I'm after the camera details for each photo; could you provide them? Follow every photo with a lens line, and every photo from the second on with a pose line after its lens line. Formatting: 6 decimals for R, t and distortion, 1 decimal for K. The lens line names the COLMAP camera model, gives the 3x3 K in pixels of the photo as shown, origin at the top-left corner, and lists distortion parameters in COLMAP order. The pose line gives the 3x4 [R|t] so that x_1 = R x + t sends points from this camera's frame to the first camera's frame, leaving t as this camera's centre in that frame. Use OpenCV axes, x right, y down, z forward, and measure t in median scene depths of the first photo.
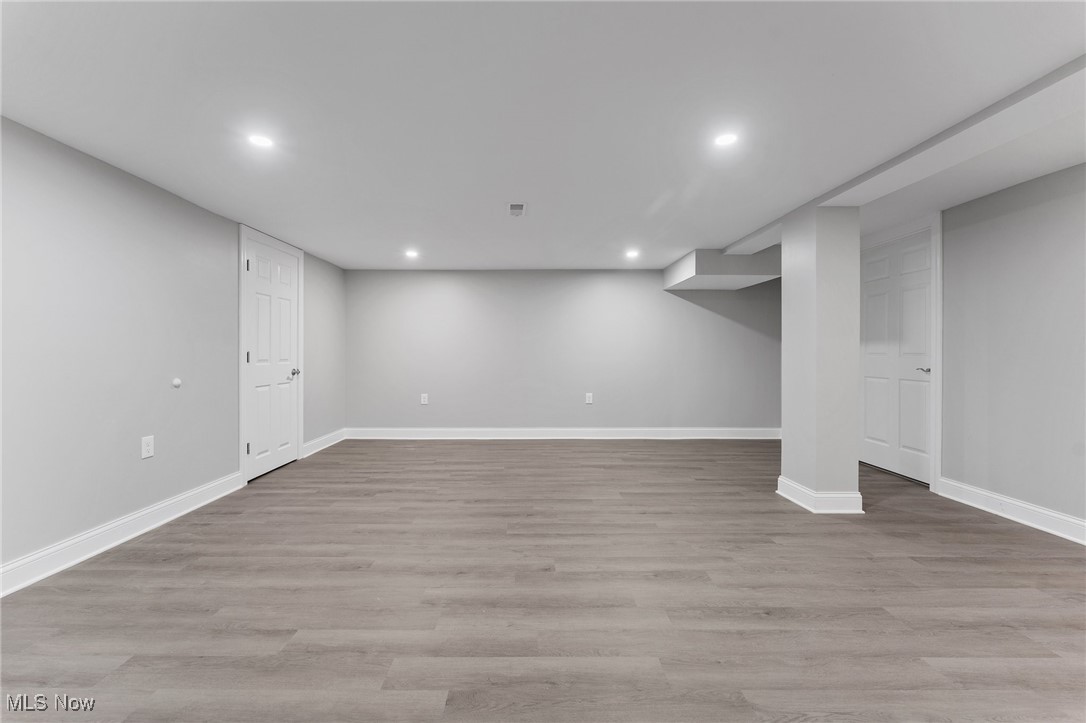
lens RADIAL K [[436.0, 0, 543.1], [0, 436.0, 358.3], [0, 0, 1]] dist [0.002149, 0.000012]
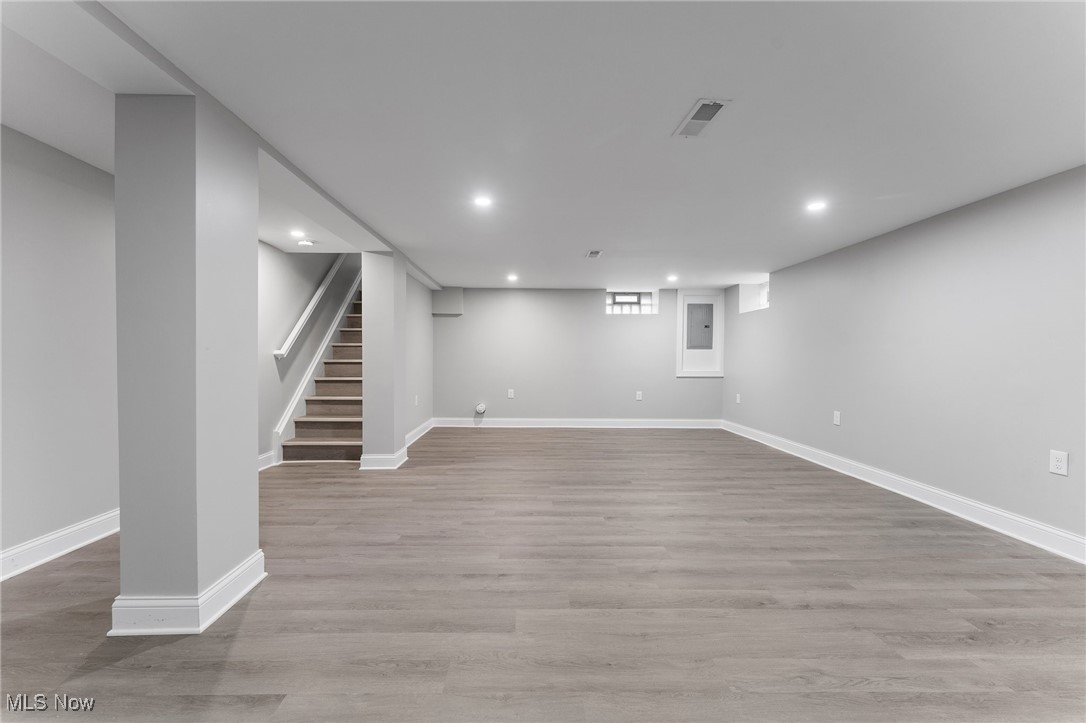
lens RADIAL K [[436.0, 0, 542.9], [0, 436.0, 358.2], [0, 0, 1]] dist [0.002149, 0.000012]
pose [[-0.999942, -0.006930, -0.008197, 0.207115], [-0.007077, 0.999814, 0.017954, -0.028667], [0.008071, 0.018011, -0.999805, 2.105451]]
